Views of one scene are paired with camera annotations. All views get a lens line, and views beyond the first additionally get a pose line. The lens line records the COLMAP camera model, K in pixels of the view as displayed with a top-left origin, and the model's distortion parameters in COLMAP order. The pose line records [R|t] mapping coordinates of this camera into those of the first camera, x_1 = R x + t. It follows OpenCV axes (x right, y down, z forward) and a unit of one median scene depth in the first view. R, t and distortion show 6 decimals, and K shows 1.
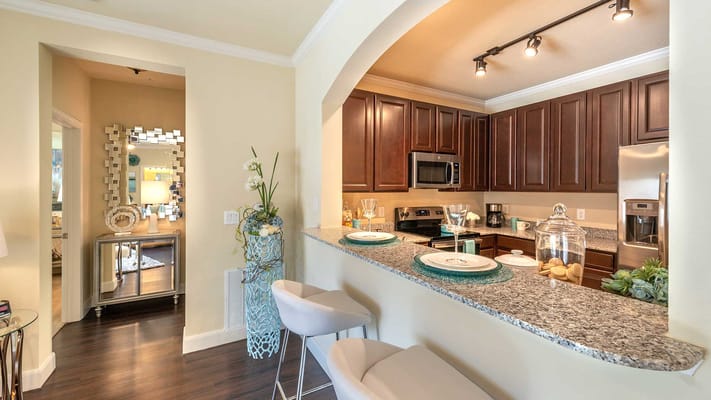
lens RADIAL K [[286.8, 0, 356.6], [0, 286.8, 191.0], [0, 0, 1]] dist [0.000074, -0.000047]
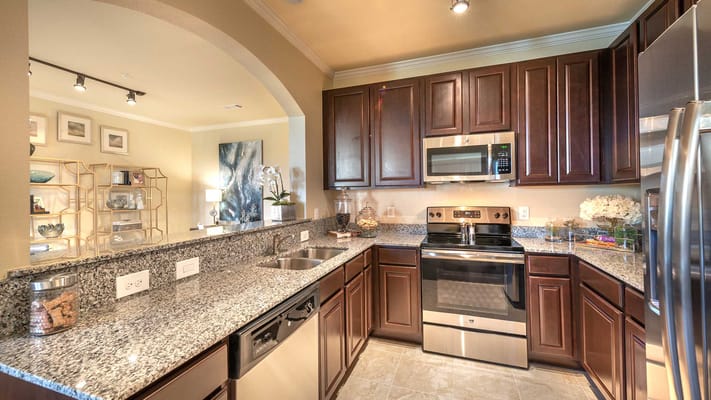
lens RADIAL K [[286.8, 0, 356.6], [0, 286.8, 191.0], [0, 0, 1]] dist [0.000074, -0.000047]
pose [[0.660451, -0.011454, -0.750782, 0.634423], [0.010491, 0.999927, -0.006027, 0.016677], [0.750796, -0.003896, 0.660523, 0.280064]]
